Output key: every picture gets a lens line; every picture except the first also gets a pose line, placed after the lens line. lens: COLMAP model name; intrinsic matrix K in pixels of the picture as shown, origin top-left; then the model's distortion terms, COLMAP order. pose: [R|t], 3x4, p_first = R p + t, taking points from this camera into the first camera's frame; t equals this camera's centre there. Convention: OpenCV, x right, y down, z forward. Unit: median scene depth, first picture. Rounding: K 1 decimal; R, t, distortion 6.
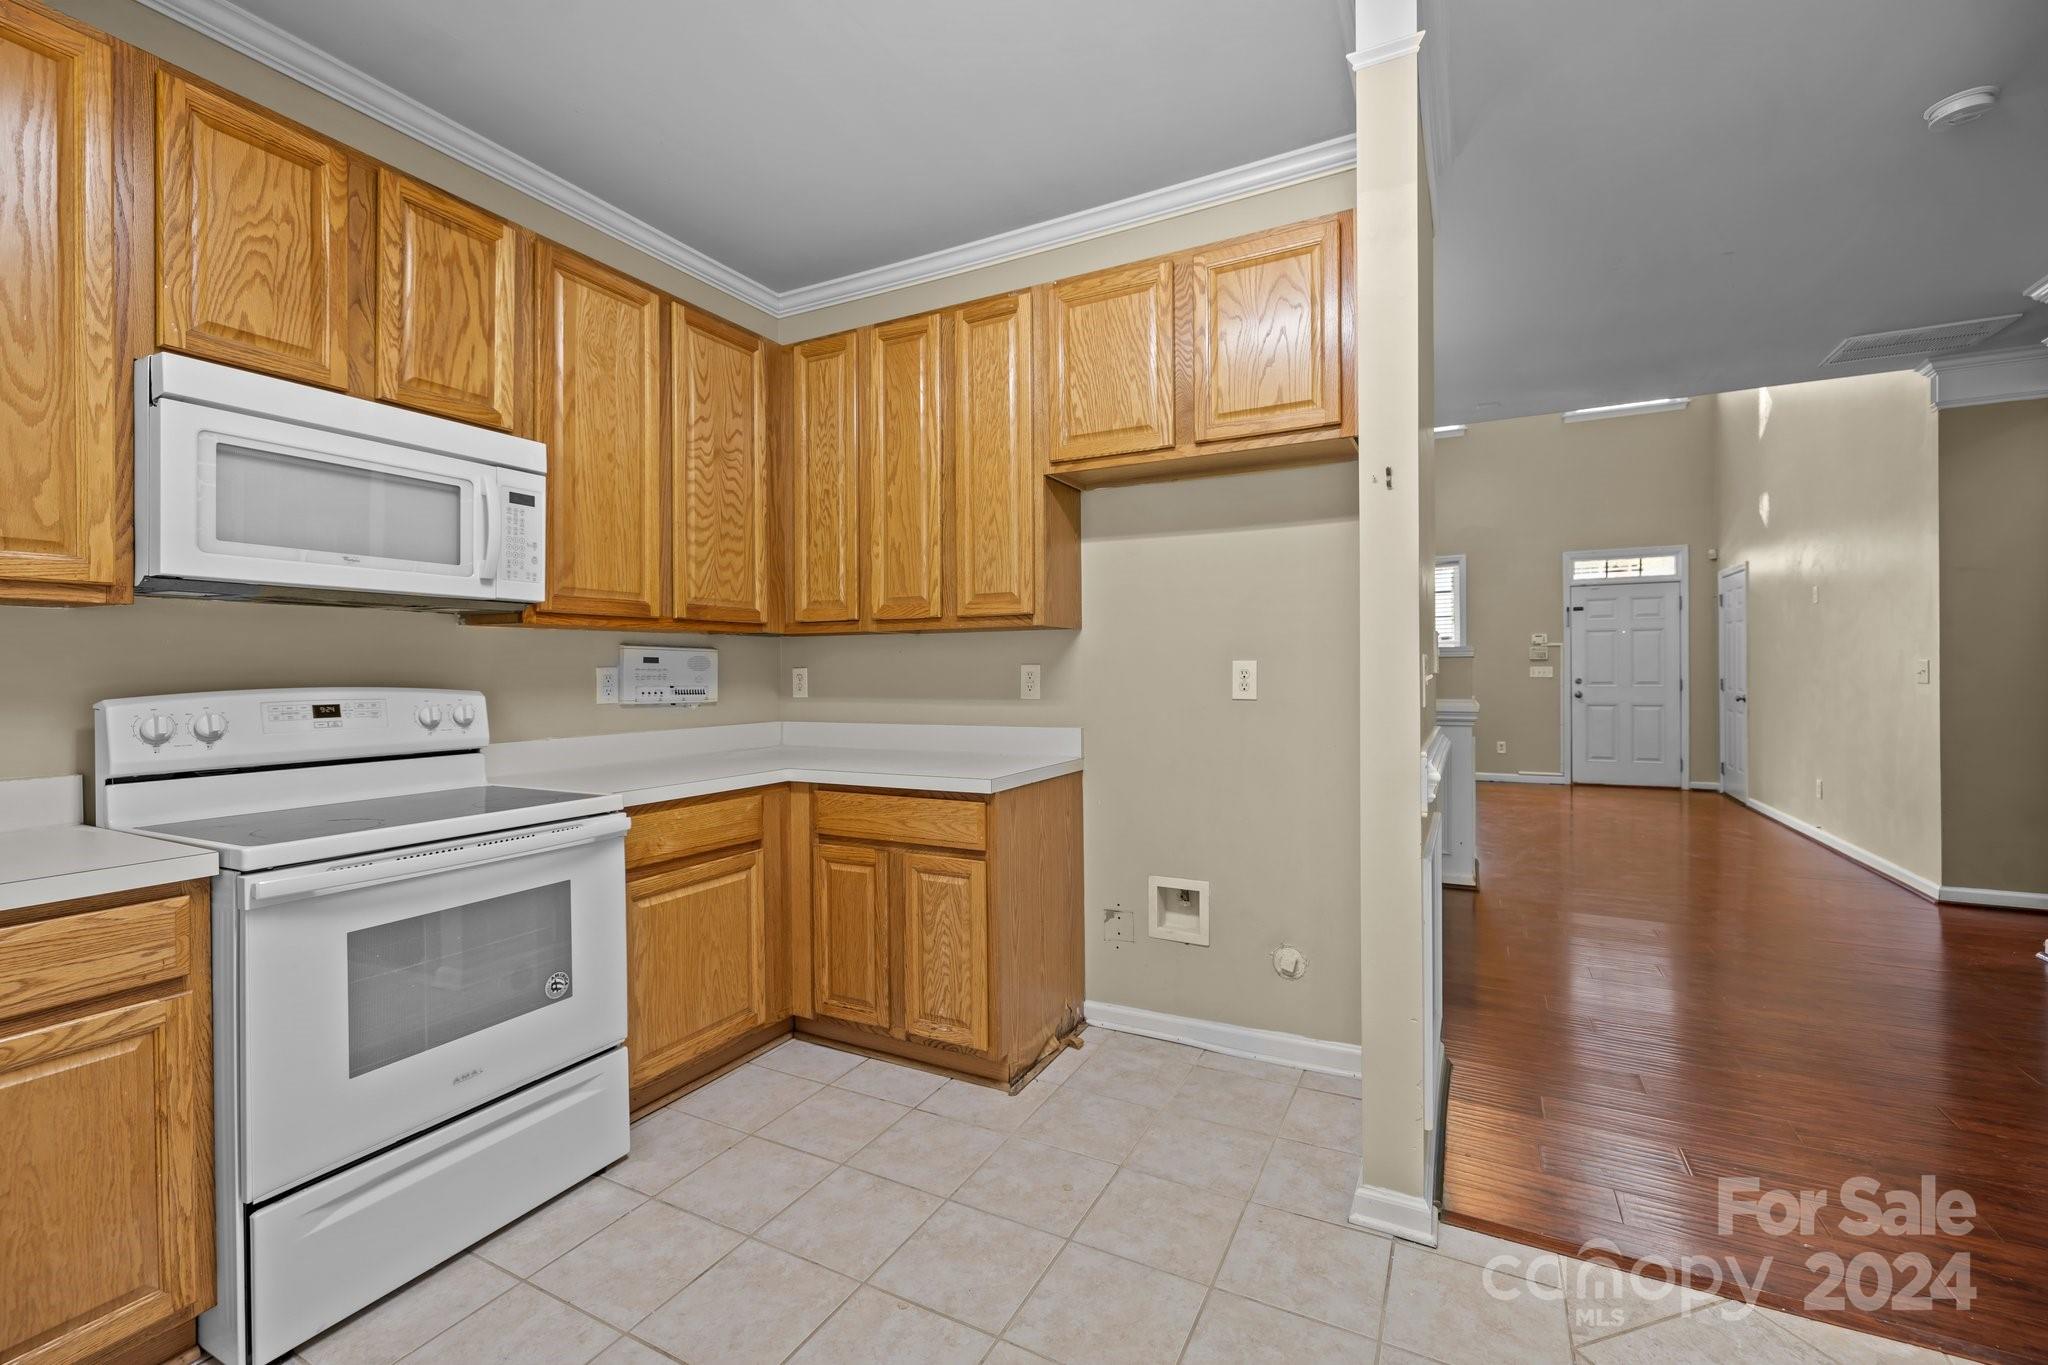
lens RADIAL K [[865.0, 0, 1015.3], [0, 865.0, 673.3], [0, 0, 1]] dist [0.000521, 0.000282]
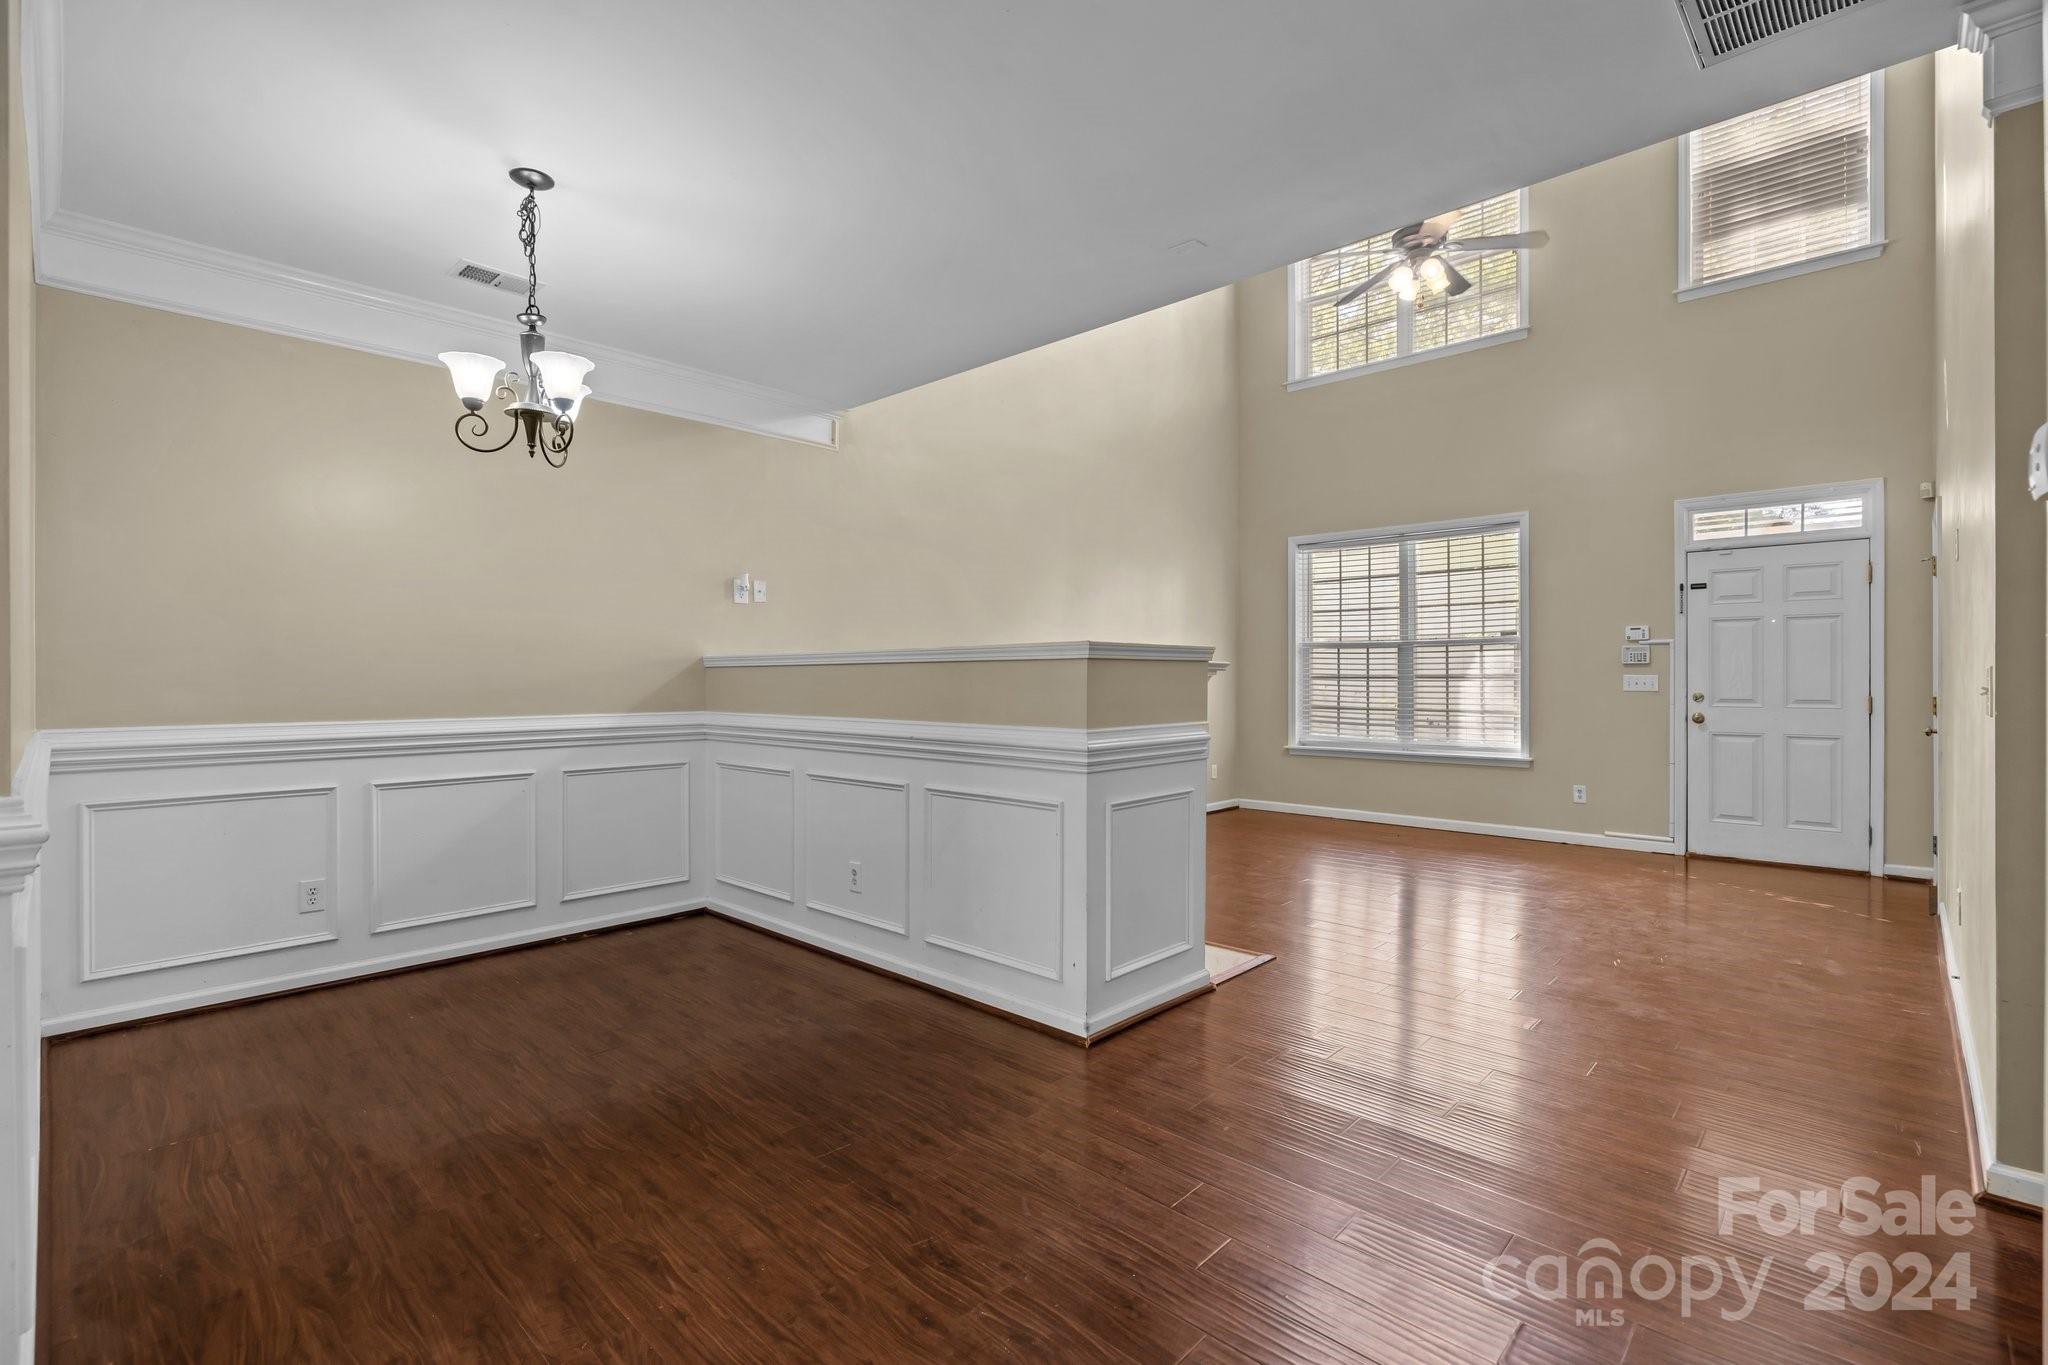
lens RADIAL K [[920.9, 0, 1017.7], [0, 920.9, 679.5], [0, 0, 1]] dist [-0.003414, -0.000833]
pose [[0.962290, 0.006751, -0.271942, 1.109976], [-0.006267, 0.999977, 0.002646, -0.009567], [0.271953, -0.000842, 0.962310, 0.634875]]
